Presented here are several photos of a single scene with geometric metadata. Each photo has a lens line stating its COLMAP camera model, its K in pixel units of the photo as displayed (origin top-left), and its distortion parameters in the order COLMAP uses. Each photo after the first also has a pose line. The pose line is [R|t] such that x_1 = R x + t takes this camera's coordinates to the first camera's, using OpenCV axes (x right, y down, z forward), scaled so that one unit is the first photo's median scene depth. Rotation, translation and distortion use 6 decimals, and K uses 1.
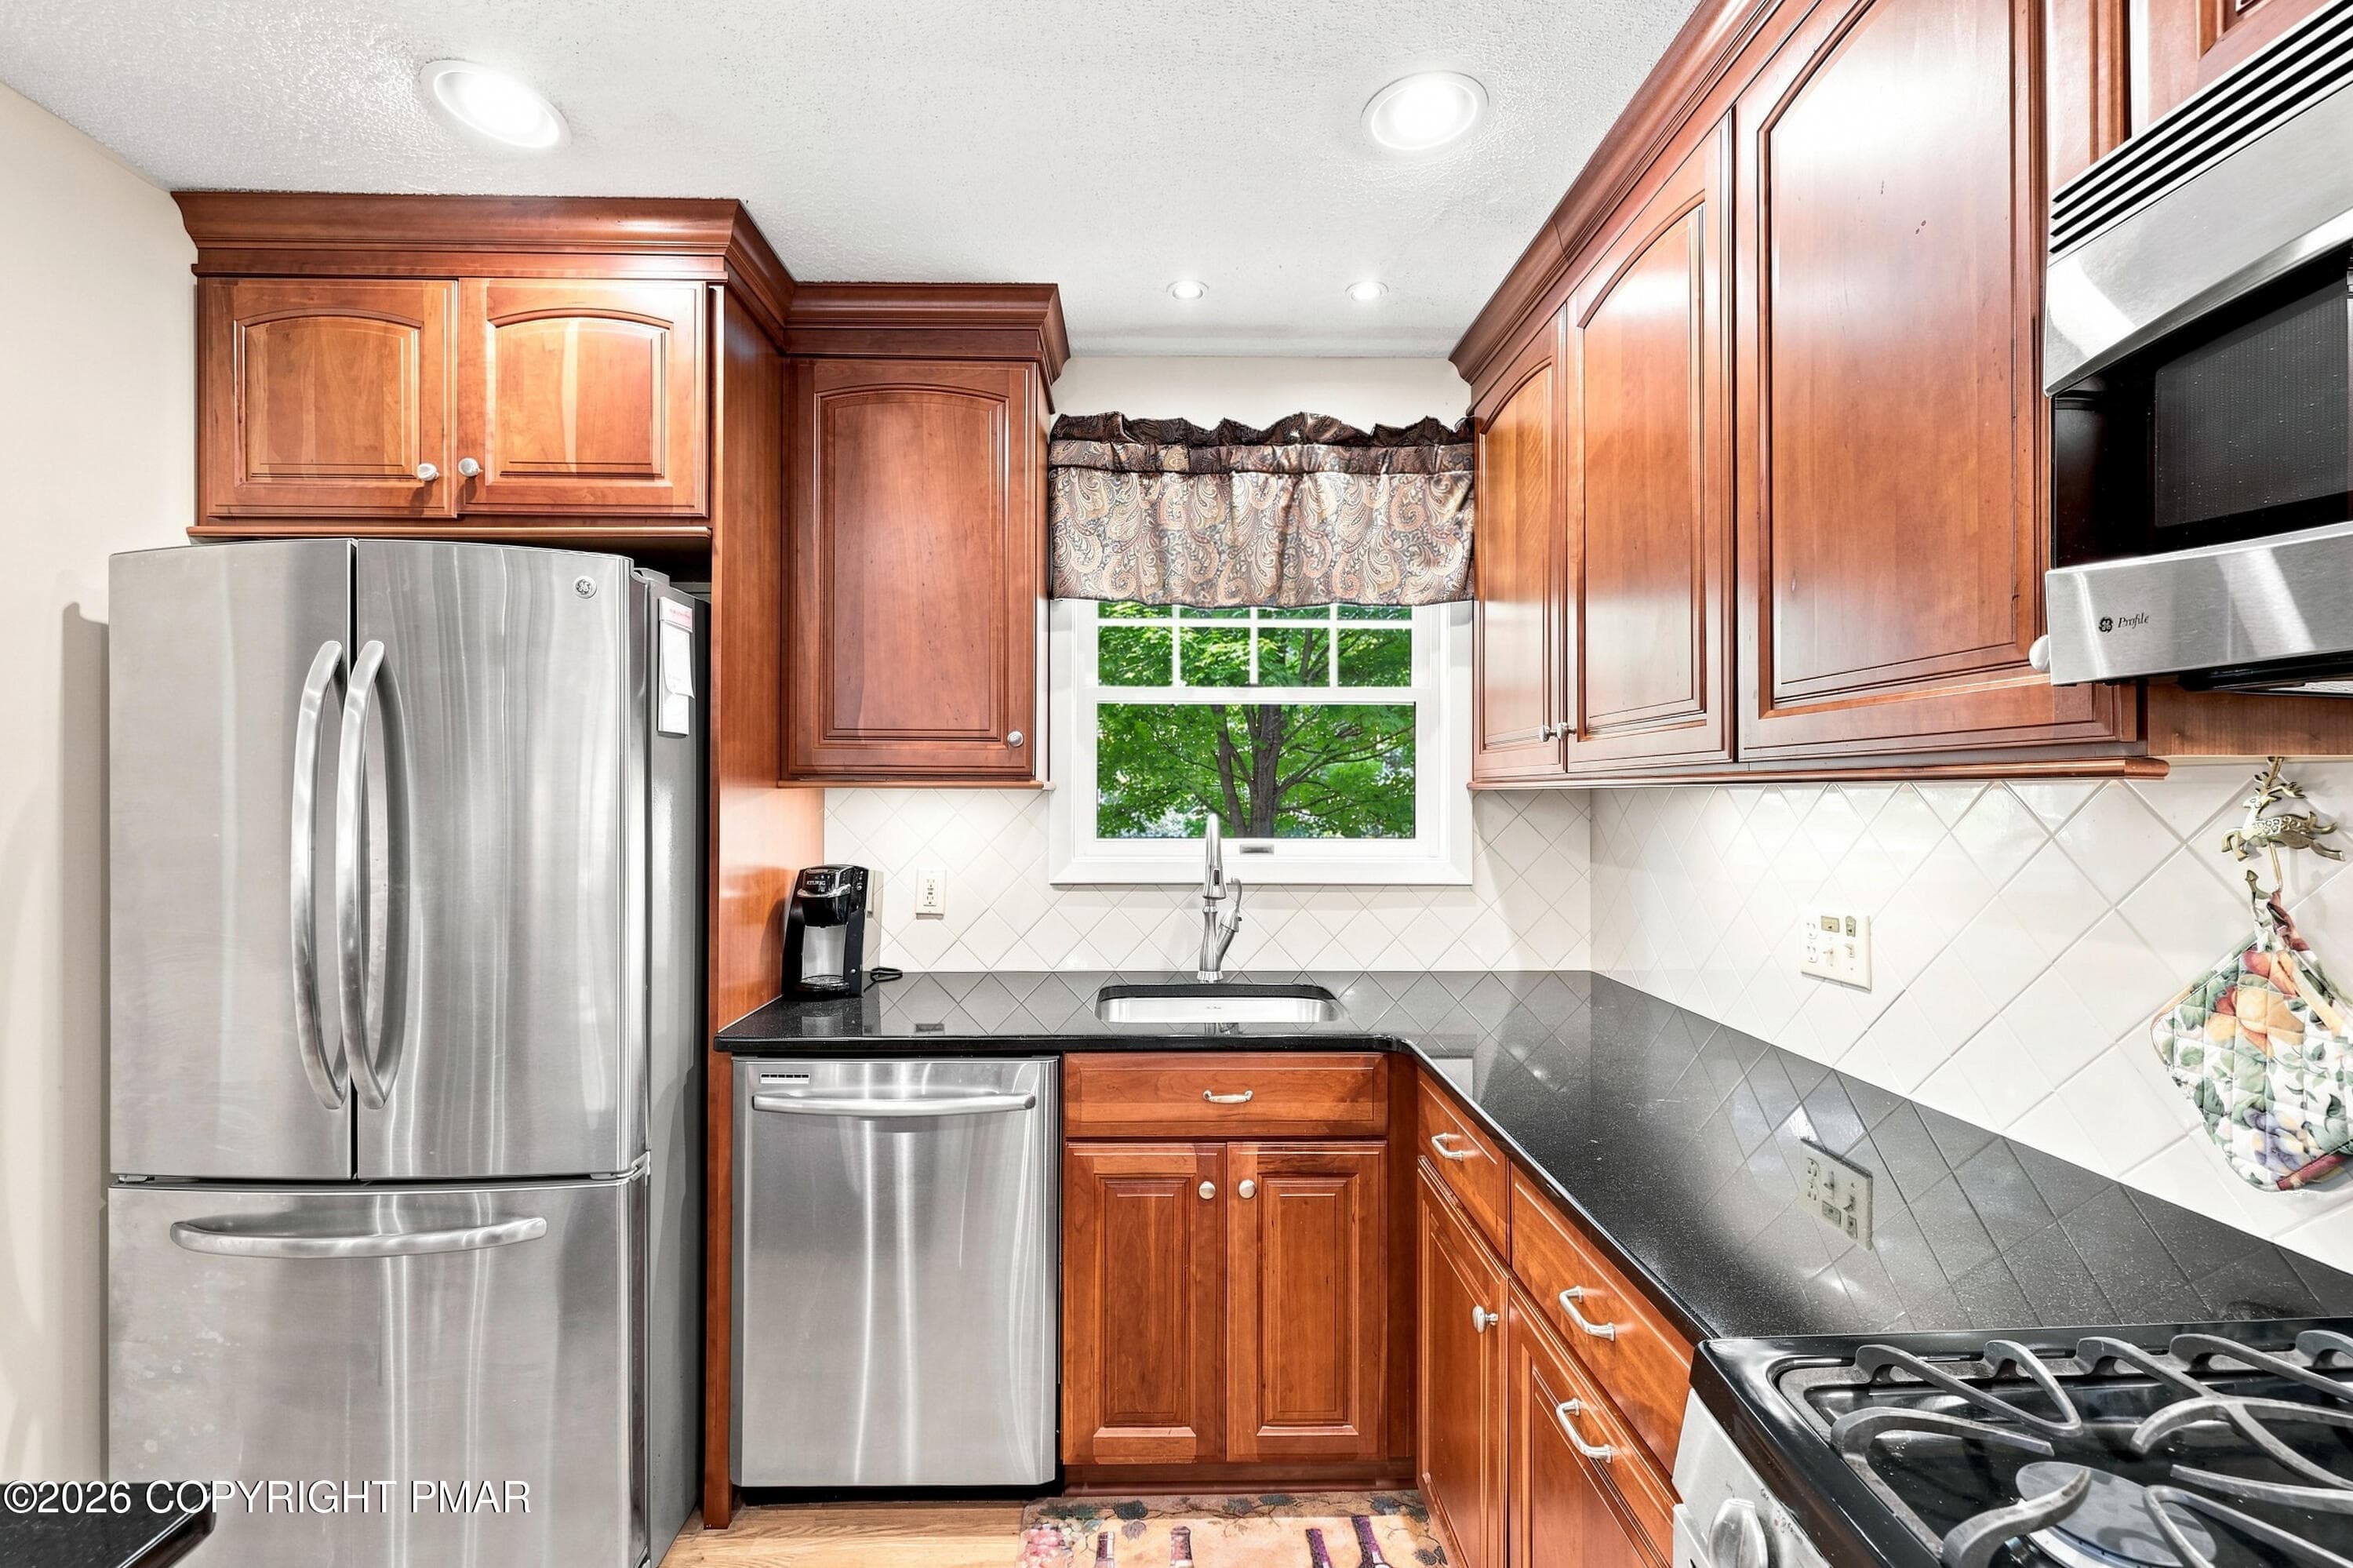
lens RADIAL K [[969.7, 0, 1176.5], [0, 969.7, 784.0], [0, 0, 1]] dist [0.001290, 0.000216]
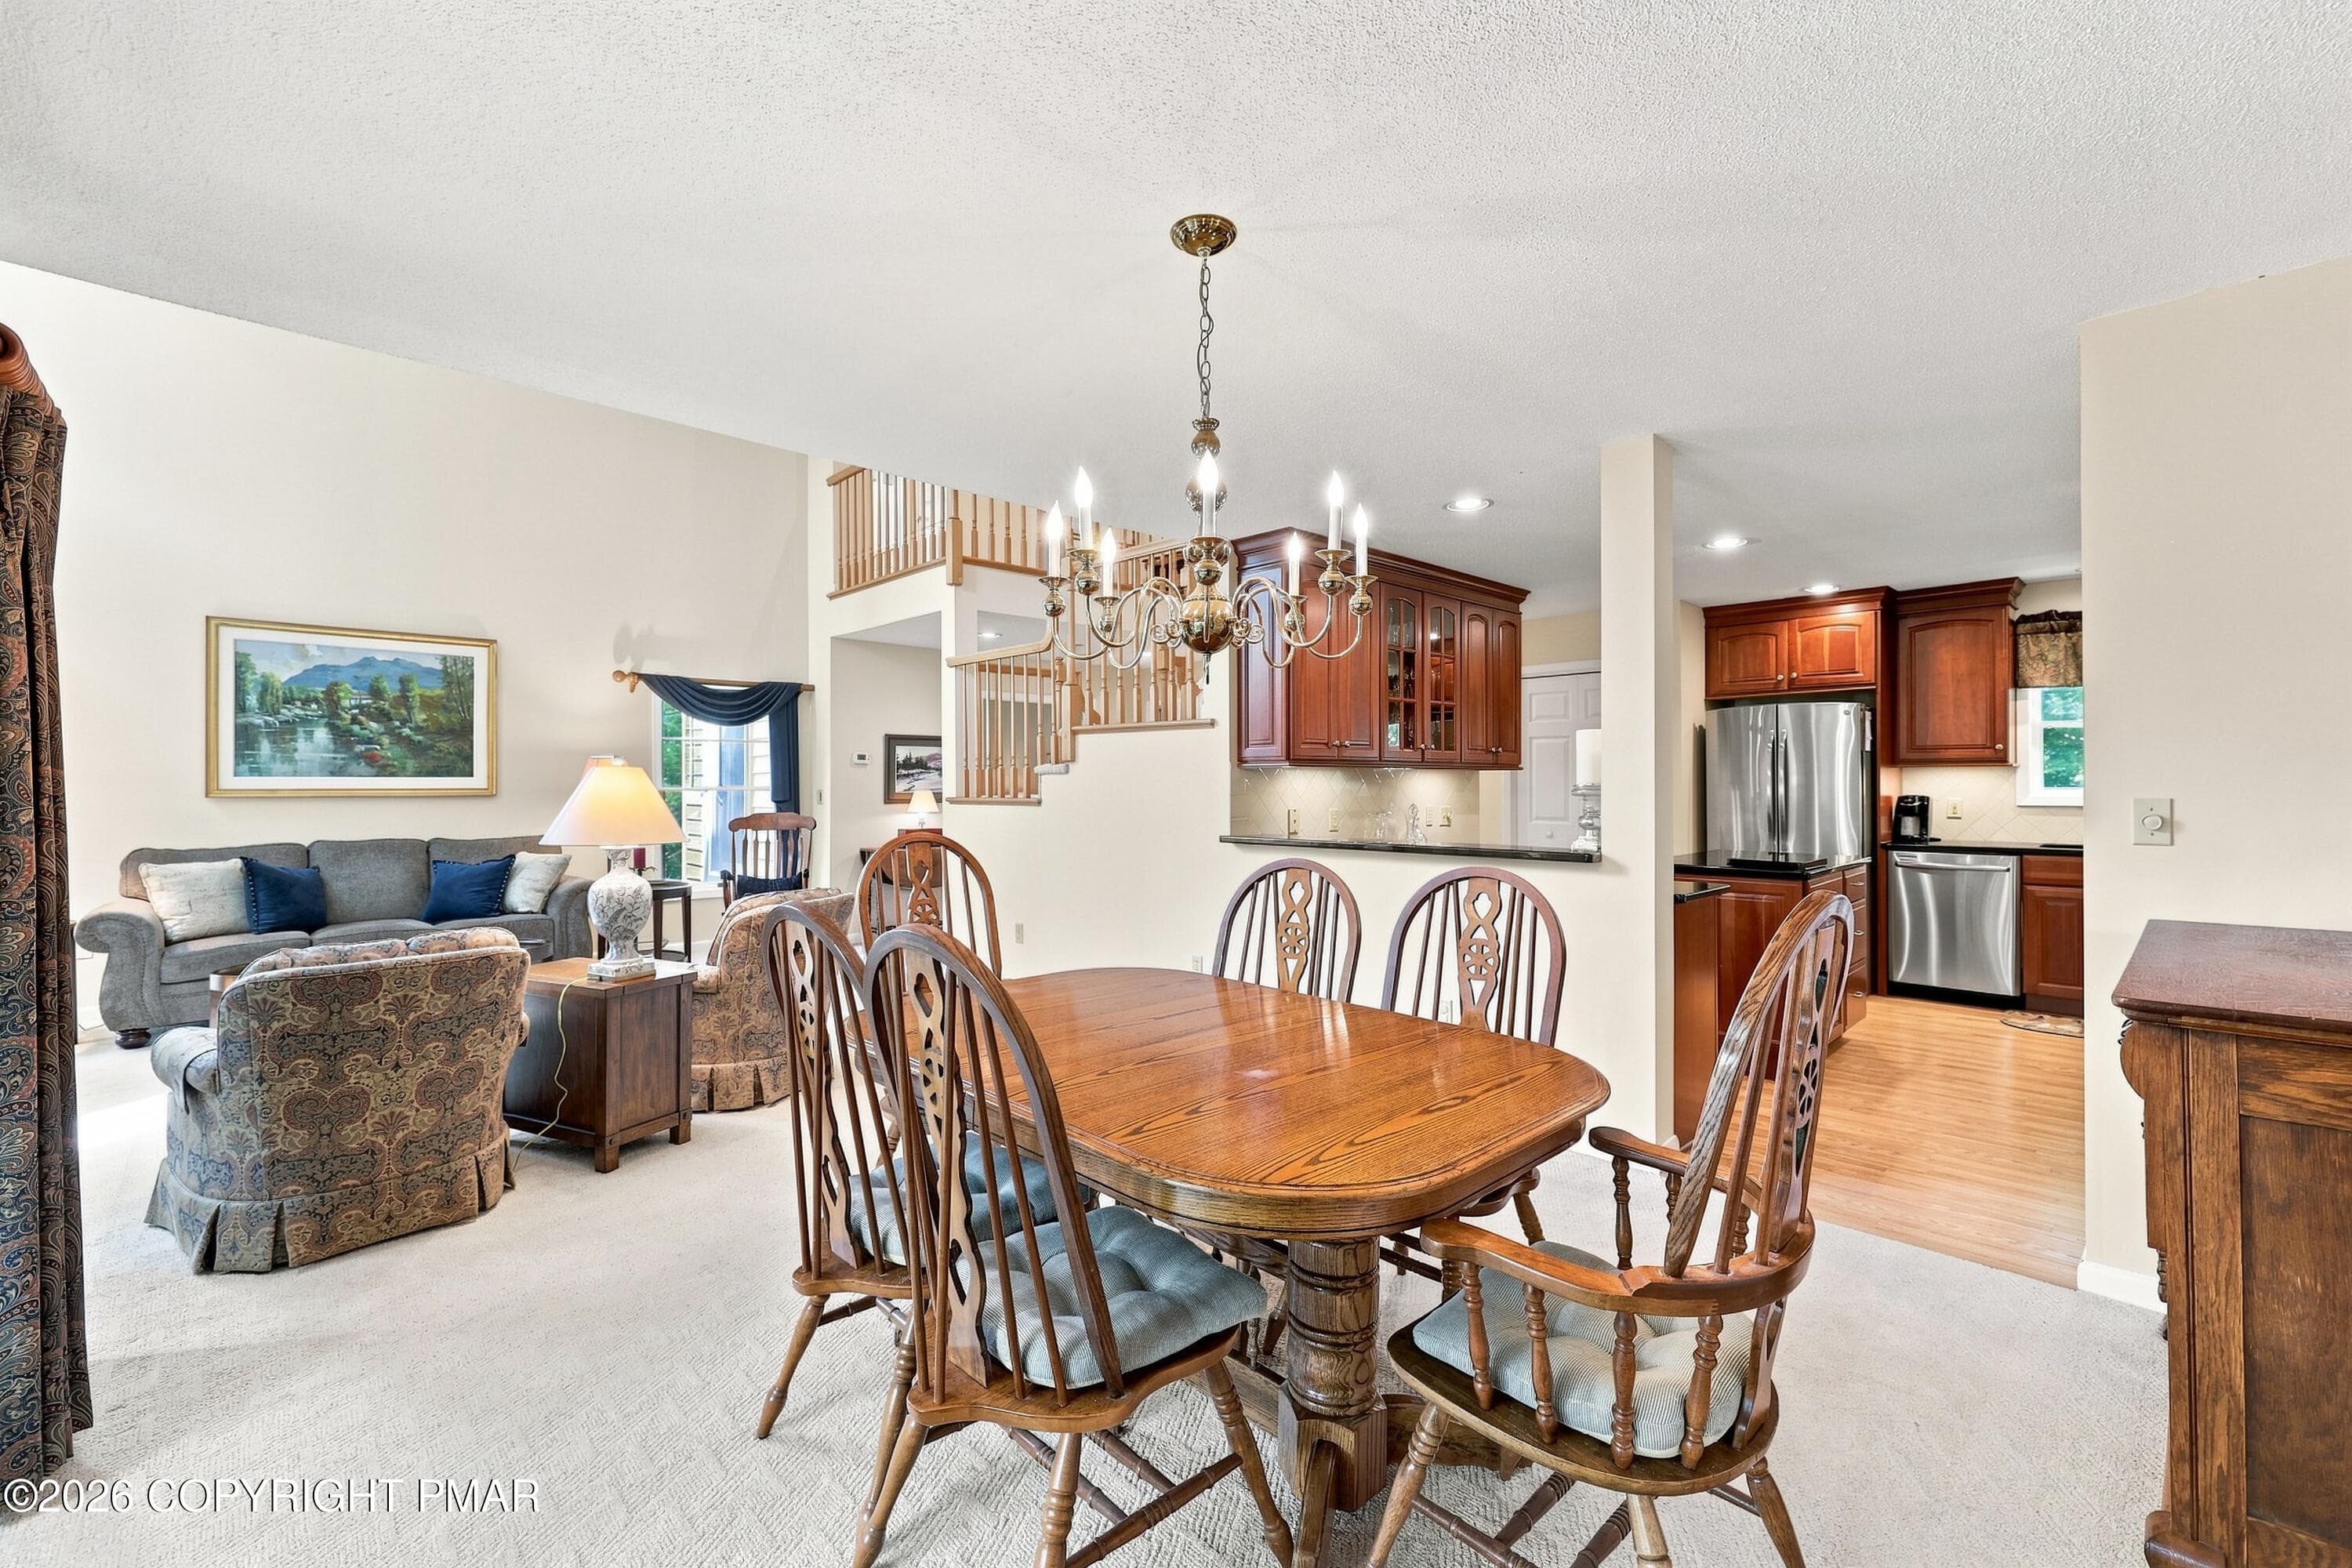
lens RADIAL K [[969.2, 0, 1176.0], [0, 969.2, 784.0], [0, 0, 1]] dist [0.001290, 0.000216]
pose [[0.658678, -0.003357, -0.752418, 0.358456], [0.020055, 0.999713, 0.013096, -0.027063], [0.752158, -0.023715, 0.658556, -2.518507]]
